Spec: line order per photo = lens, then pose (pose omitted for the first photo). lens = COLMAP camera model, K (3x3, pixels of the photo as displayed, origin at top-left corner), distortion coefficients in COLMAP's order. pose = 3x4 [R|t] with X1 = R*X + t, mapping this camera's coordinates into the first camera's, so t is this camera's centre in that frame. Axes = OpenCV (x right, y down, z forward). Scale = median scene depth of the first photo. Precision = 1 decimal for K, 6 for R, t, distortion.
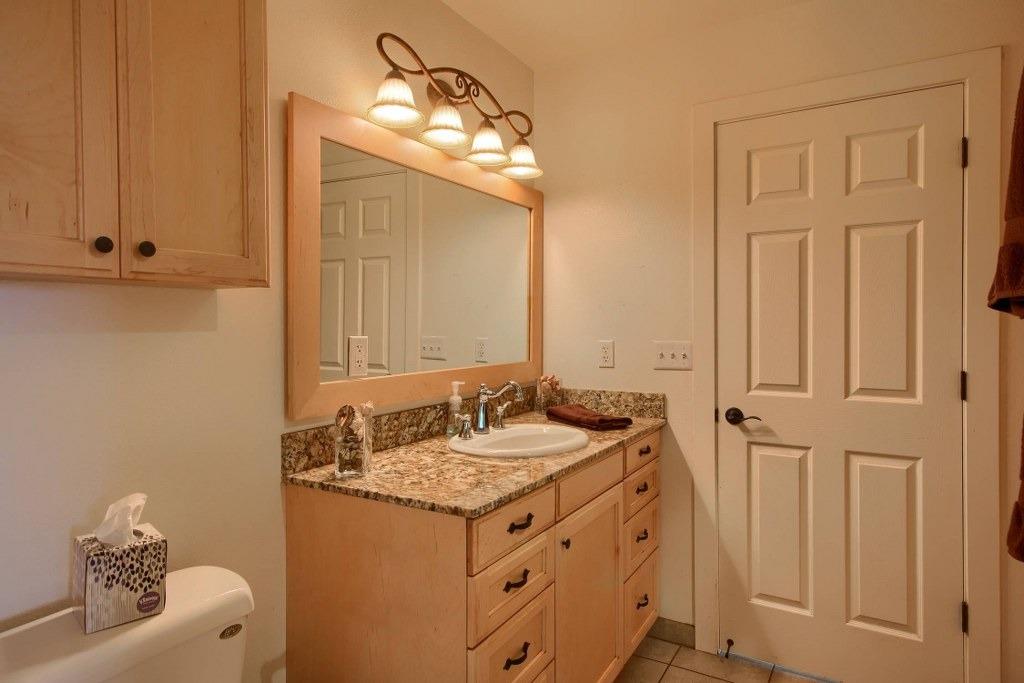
lens RADIAL K [[611.7, 0, 512.0], [0, 611.7, 341.5], [0, 0, 1]] dist [0.001952, 0.000740]
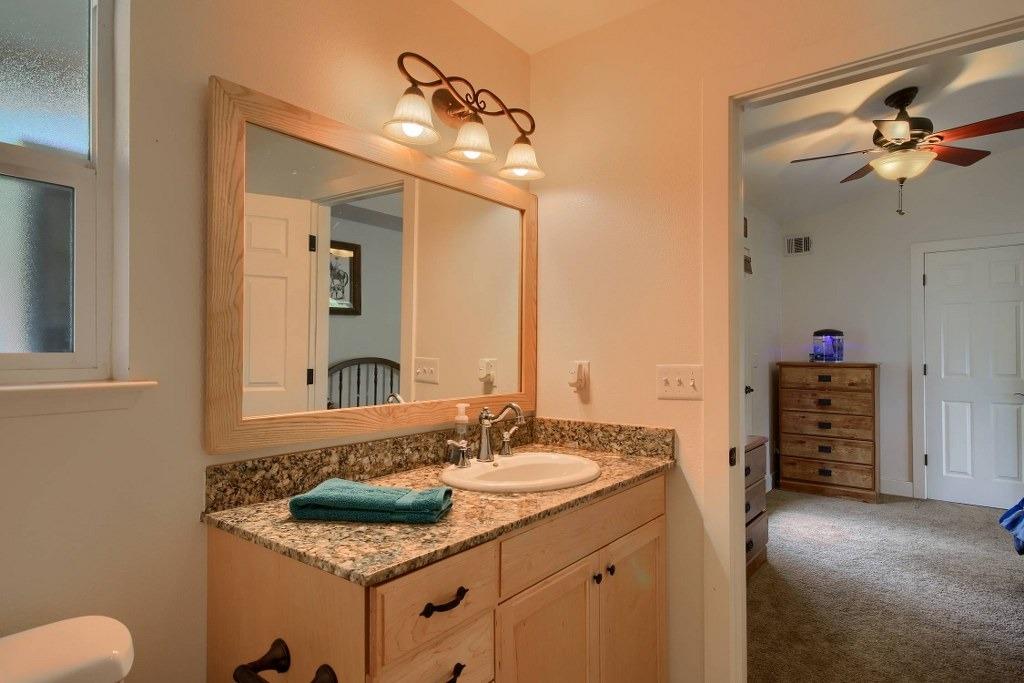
lens RADIAL K [[526.2, 0, 509.9], [0, 526.2, 344.6], [0, 0, 1]] dist [0.000578, 0.000371]
pose [[0.982748, 0.003959, -0.184908, 0.139472], [-0.008996, 0.999611, -0.026407, -0.004526], [0.184731, 0.027615, 0.982401, 0.236142]]
